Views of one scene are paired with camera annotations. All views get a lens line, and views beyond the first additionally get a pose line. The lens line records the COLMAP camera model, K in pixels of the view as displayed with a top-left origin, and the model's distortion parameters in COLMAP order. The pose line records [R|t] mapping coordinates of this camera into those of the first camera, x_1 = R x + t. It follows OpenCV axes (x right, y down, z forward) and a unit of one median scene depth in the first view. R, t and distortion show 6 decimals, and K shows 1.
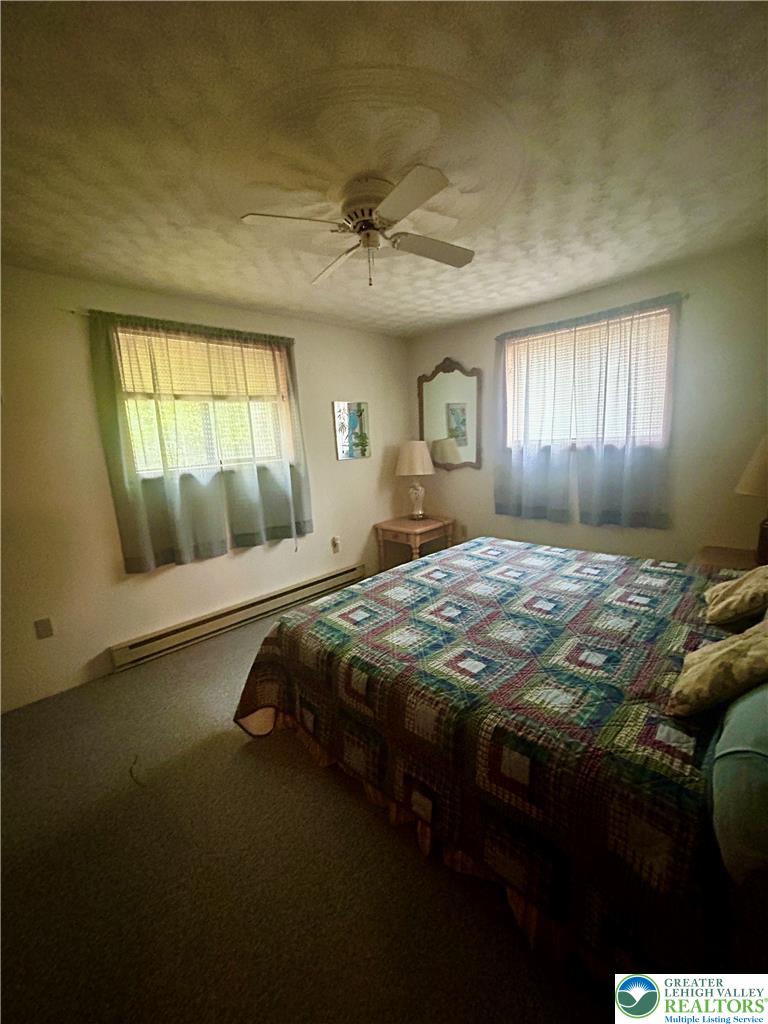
lens RADIAL K [[417.3, 0, 385.7], [0, 417.3, 512.3], [0, 0, 1]] dist [-0.006370, 0.000256]
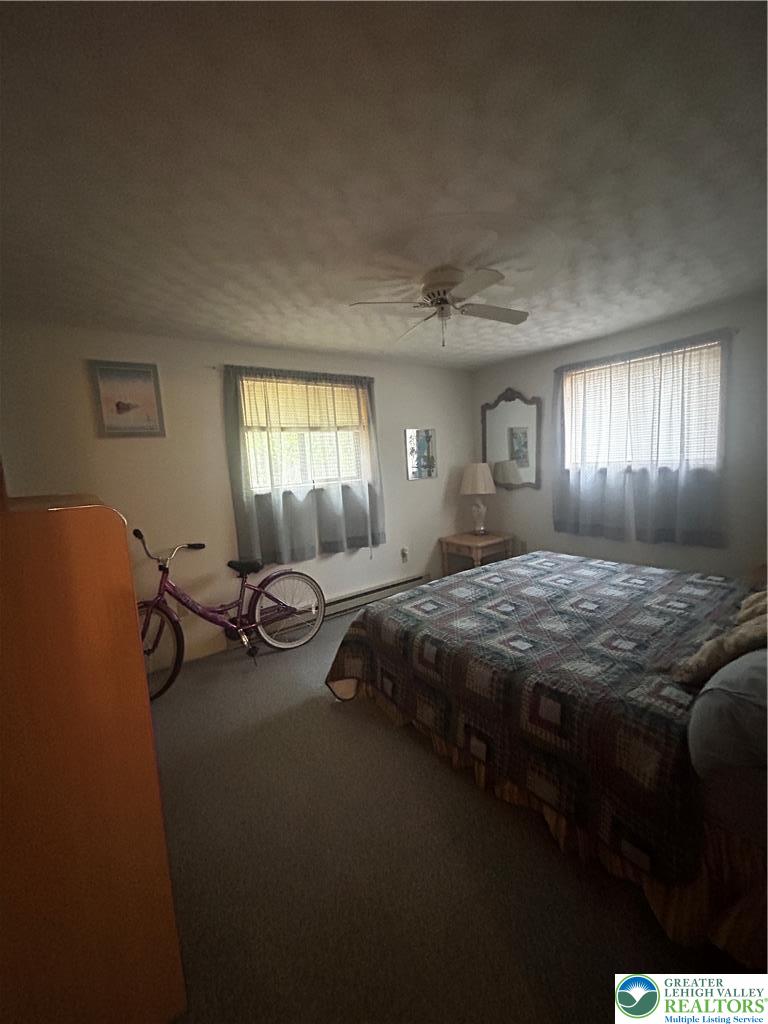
lens RADIAL K [[417.3, 0, 385.7], [0, 417.3, 512.3], [0, 0, 1]] dist [-0.006370, 0.000256]
pose [[0.988945, 0.016336, -0.147381, -0.011712], [-0.023108, 0.998749, -0.044350, 0.024256], [0.146472, 0.047265, 0.988085, -0.217359]]
